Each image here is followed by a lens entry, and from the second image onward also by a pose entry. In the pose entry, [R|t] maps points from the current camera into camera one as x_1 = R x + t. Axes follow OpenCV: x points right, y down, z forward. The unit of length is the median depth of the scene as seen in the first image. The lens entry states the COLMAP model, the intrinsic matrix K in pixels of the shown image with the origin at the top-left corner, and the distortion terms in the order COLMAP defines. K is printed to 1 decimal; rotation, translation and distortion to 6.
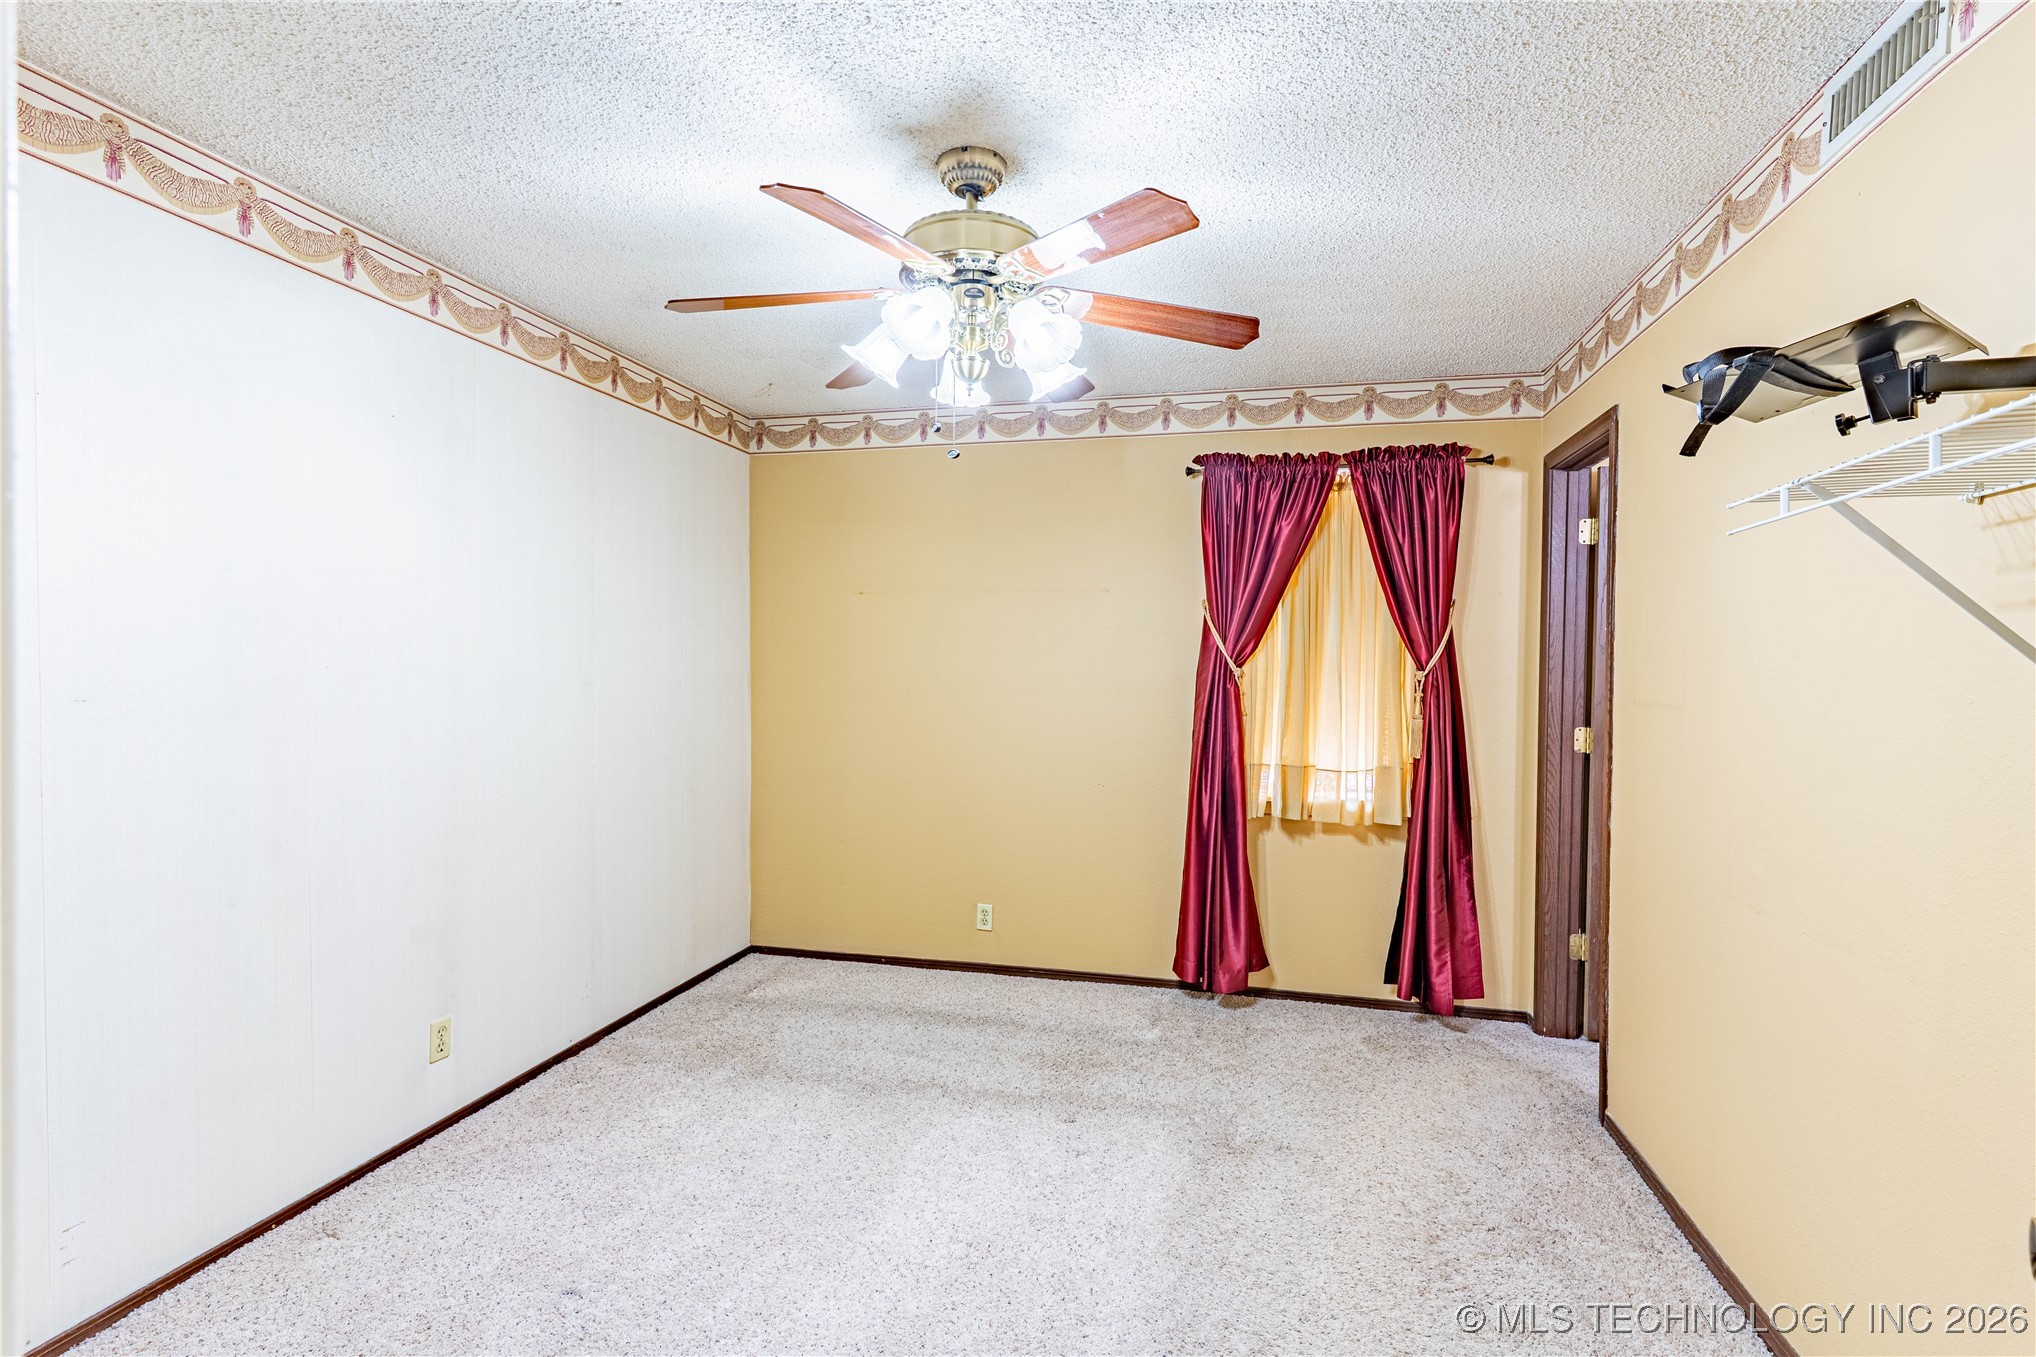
lens RADIAL K [[979.6, 0, 1018.0], [0, 979.6, 681.2], [0, 0, 1]] dist [0.000770, -0.000059]
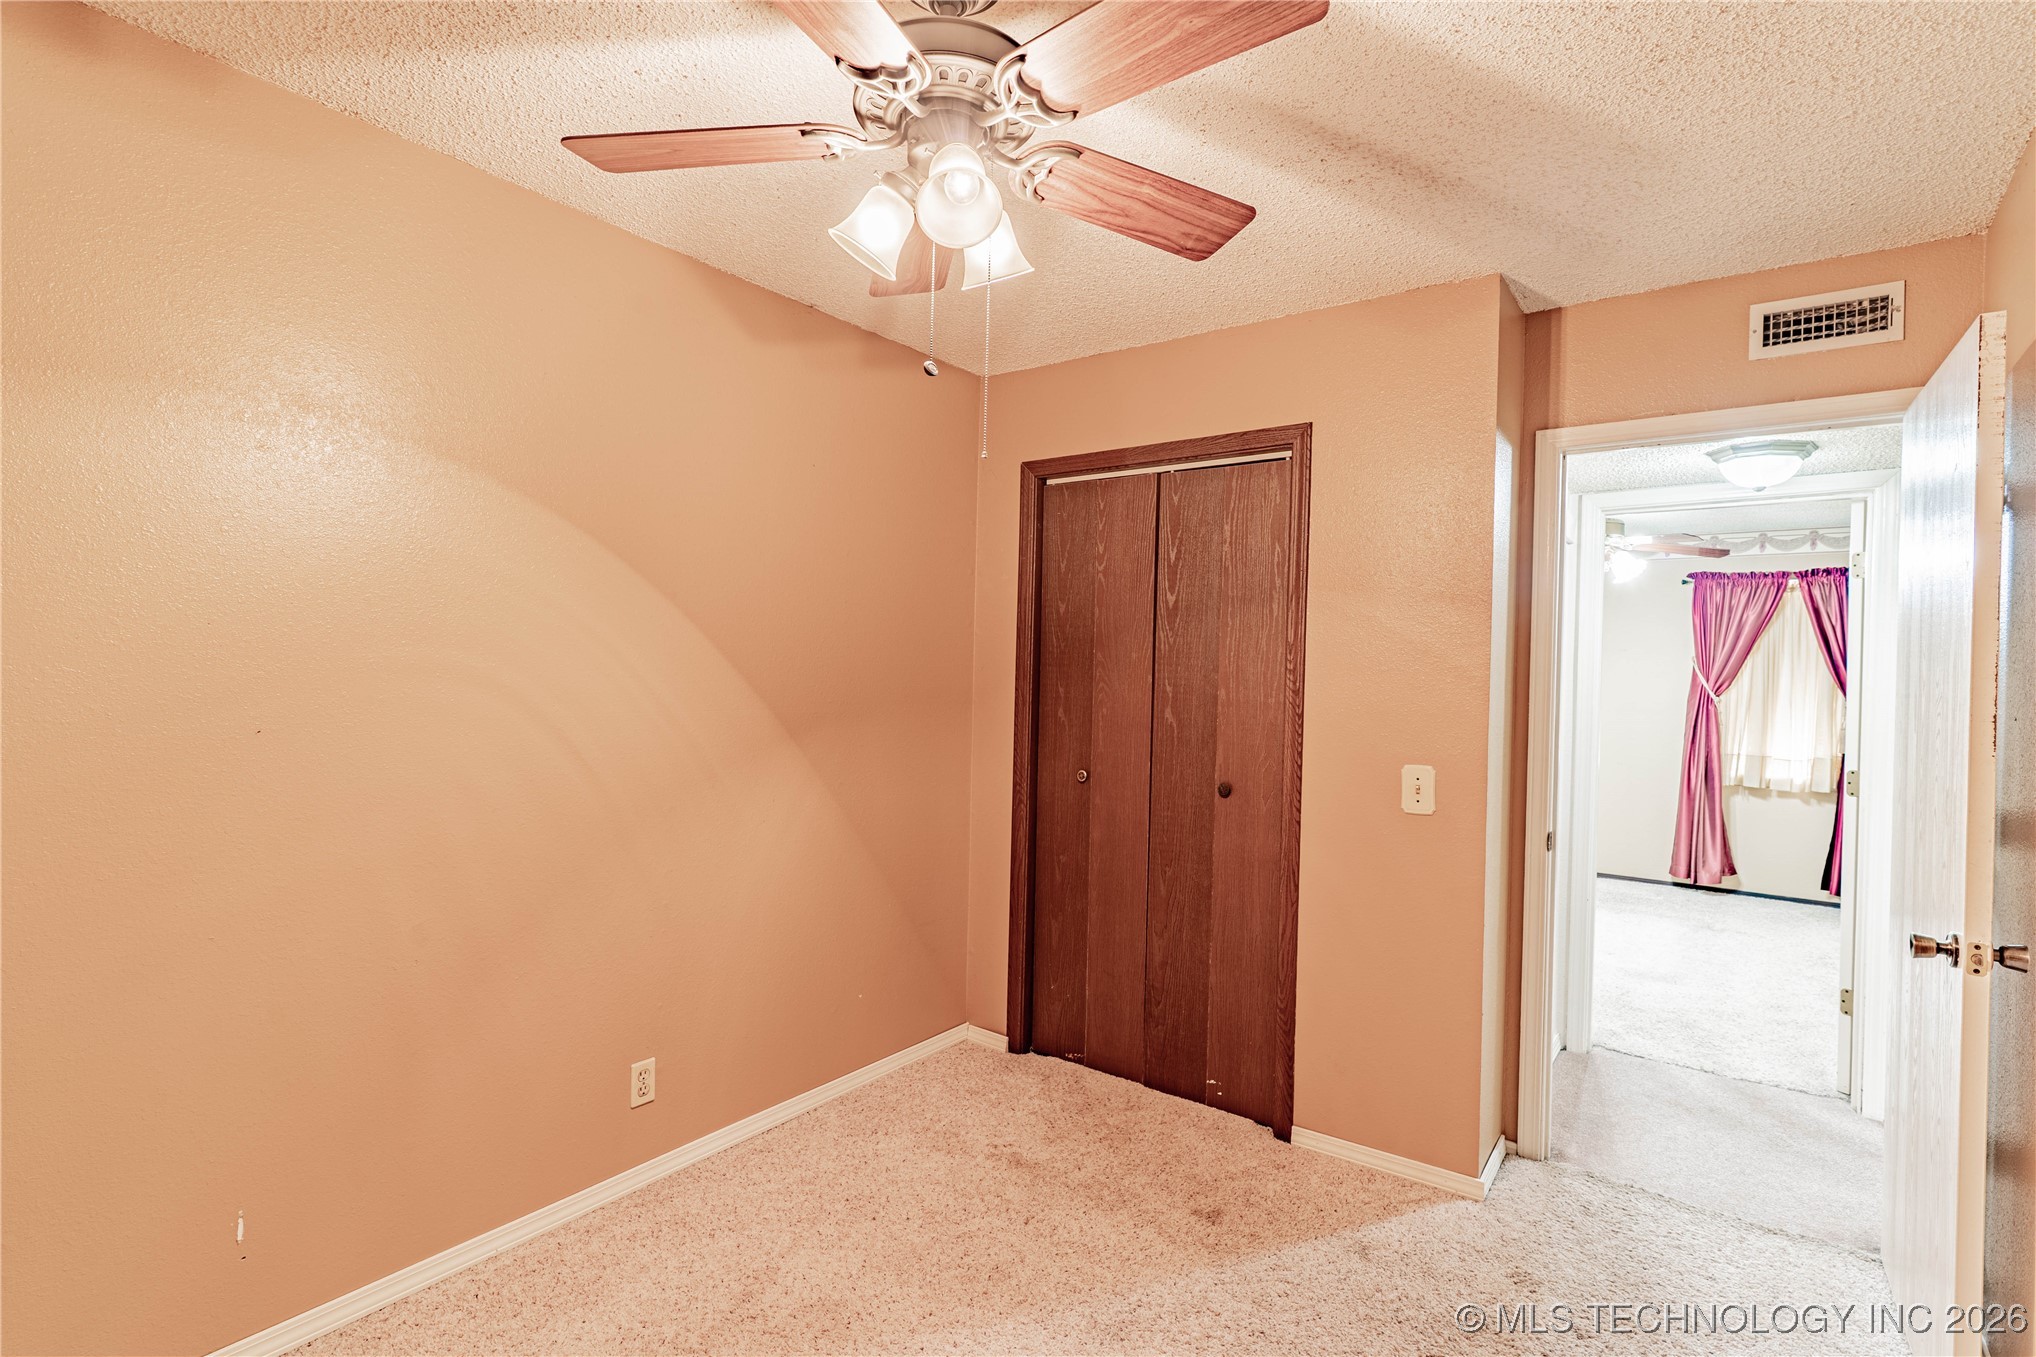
lens RADIAL K [[979.6, 0, 1012.8], [0, 979.6, 671.9], [0, 0, 1]] dist [0.000770, -0.000059]
pose [[0.919794, 0.012240, -0.392212, -0.236172], [-0.015624, 0.999863, -0.005438, -0.028947], [0.392092, 0.011130, 0.919859, -1.058150]]
